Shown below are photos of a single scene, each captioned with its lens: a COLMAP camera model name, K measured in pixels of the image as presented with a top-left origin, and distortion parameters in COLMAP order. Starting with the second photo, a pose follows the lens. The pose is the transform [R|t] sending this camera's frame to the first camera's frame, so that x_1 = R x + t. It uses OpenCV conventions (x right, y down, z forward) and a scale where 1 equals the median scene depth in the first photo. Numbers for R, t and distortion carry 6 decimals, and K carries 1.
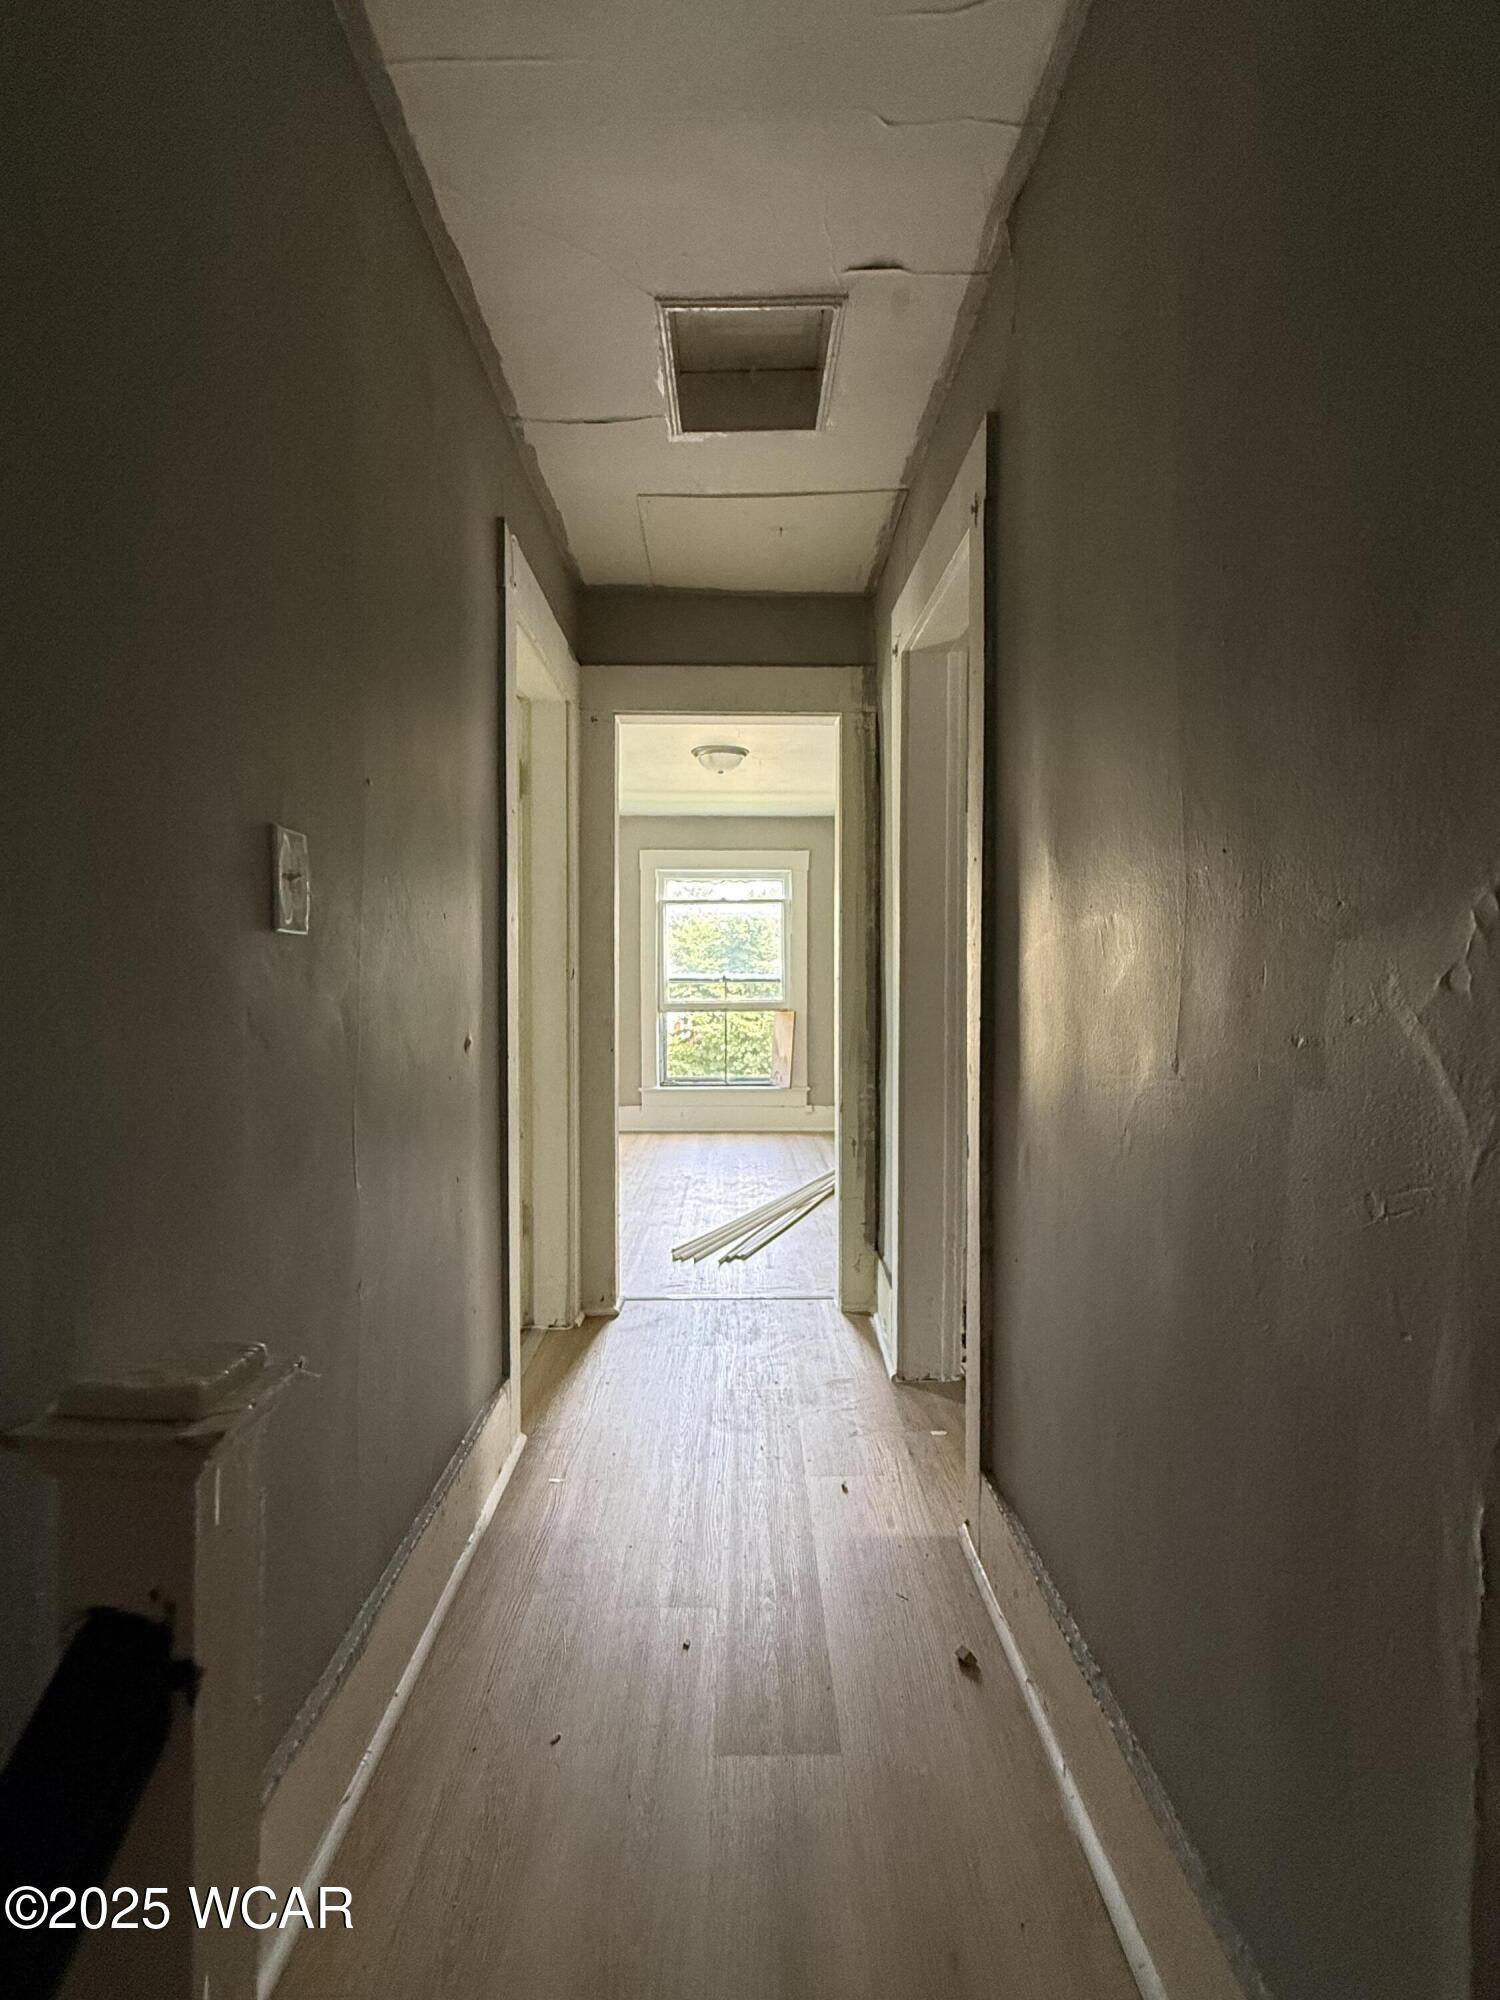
lens RADIAL K [[933.6, 0, 750.0], [0, 933.6, 1000.0], [0, 0, 1]] dist [-0.001475, -0.000270]
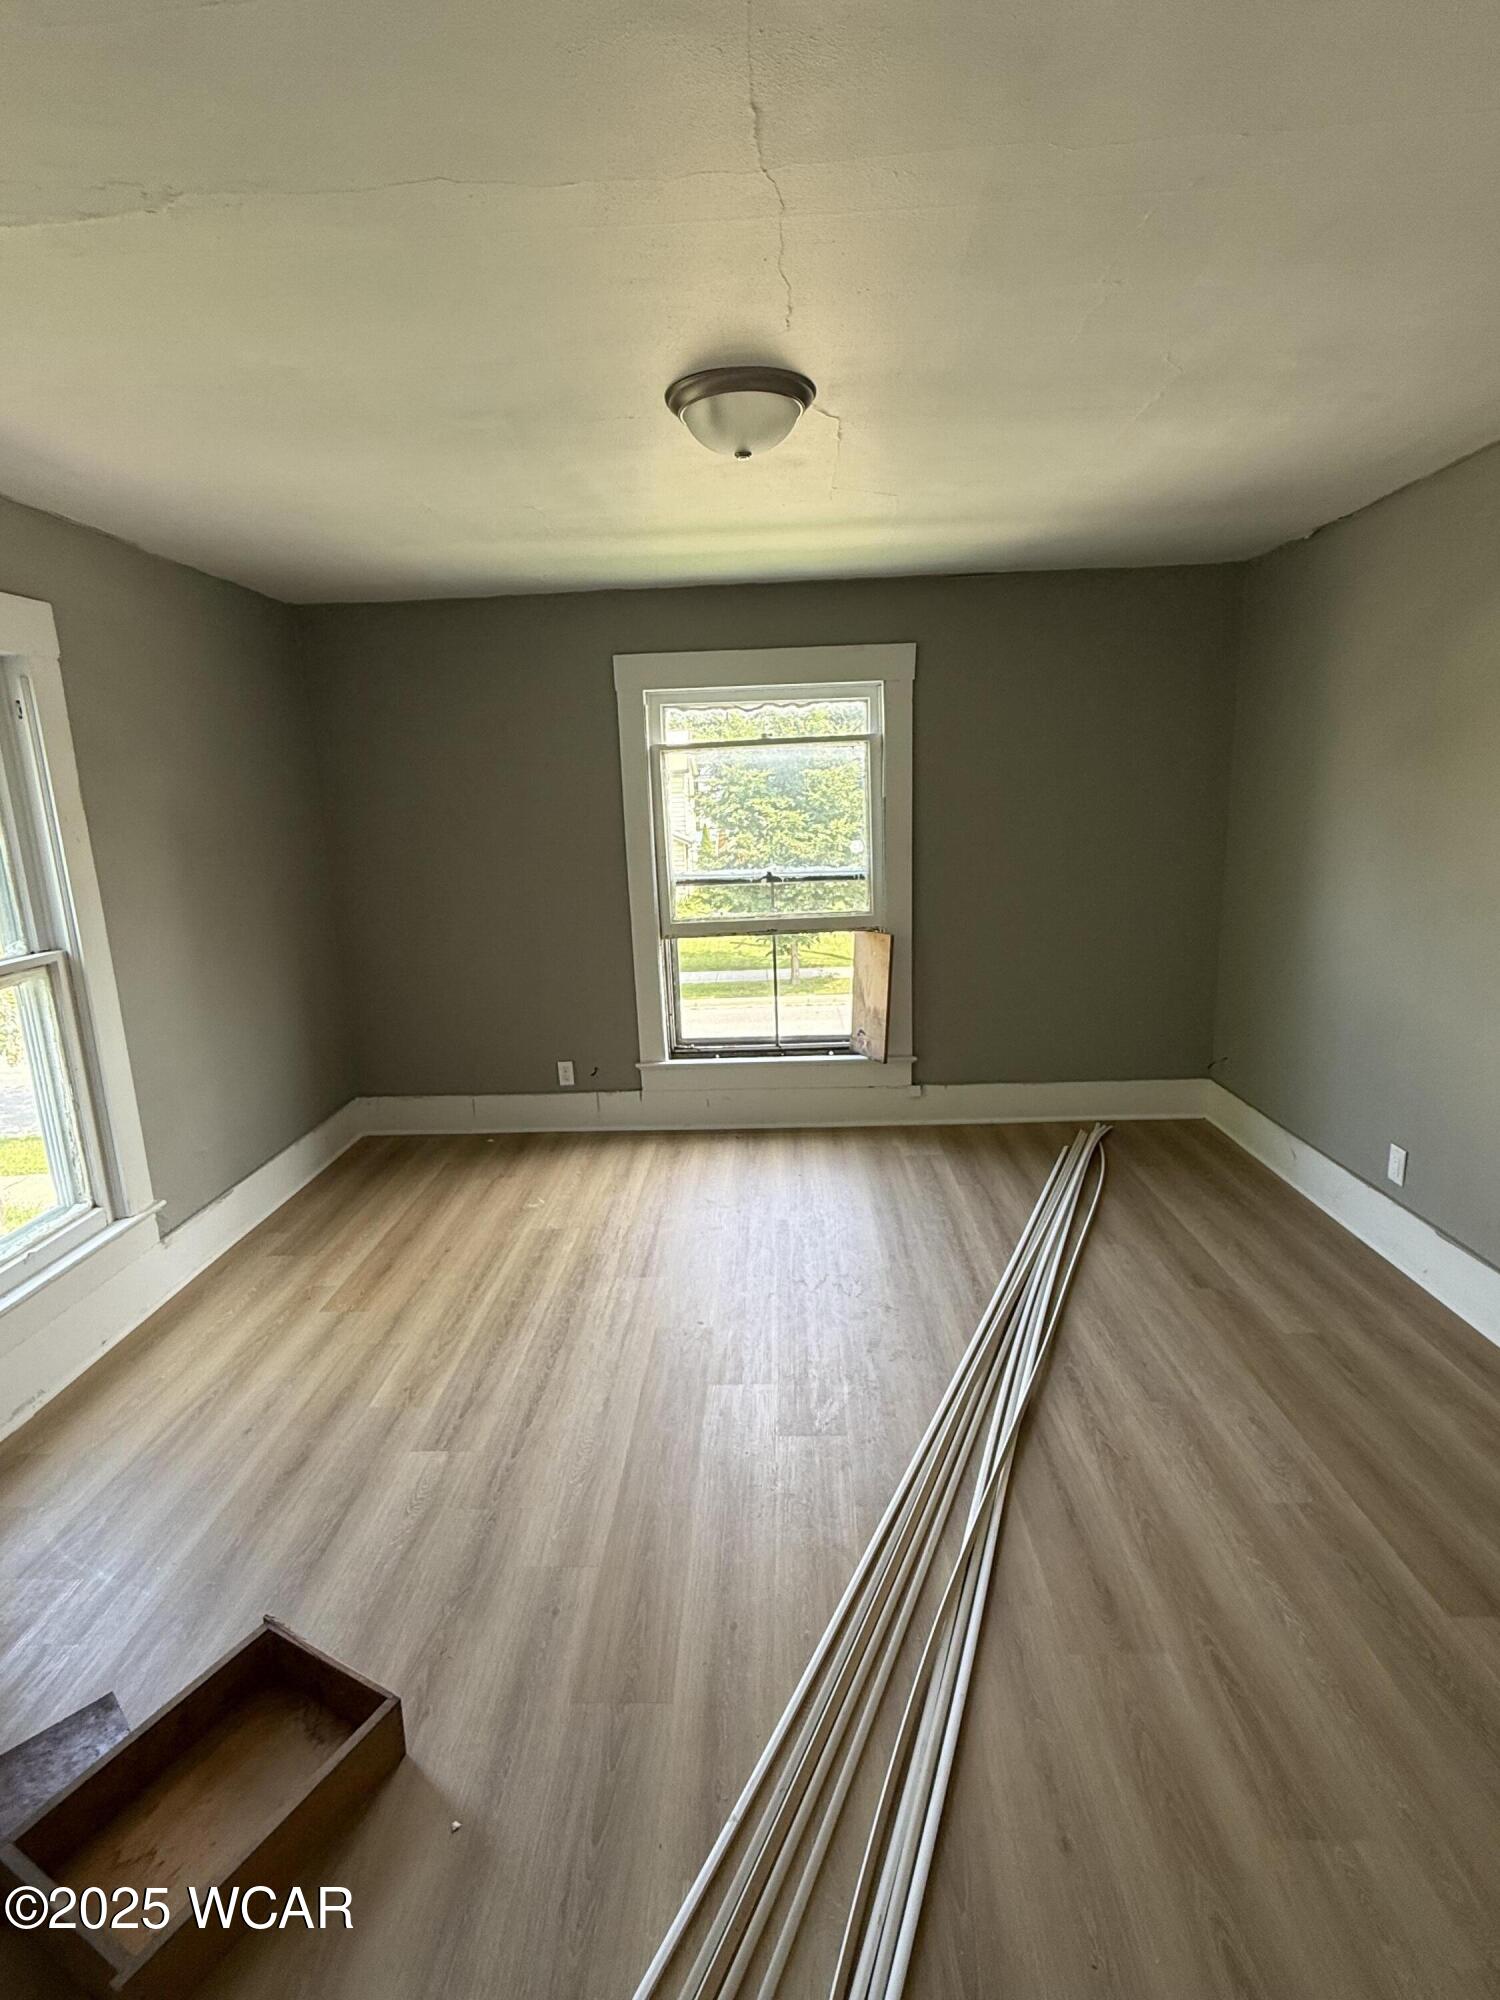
lens RADIAL K [[957.2, 0, 750.0], [0, 957.2, 1000.0], [0, 0, 1]] dist [0.002599, 0.000437]
pose [[0.998172, -0.023051, -0.055873, -0.008081], [0.034117, 0.977949, 0.206036, -0.072353], [0.049891, -0.207566, 0.976948, 0.394229]]
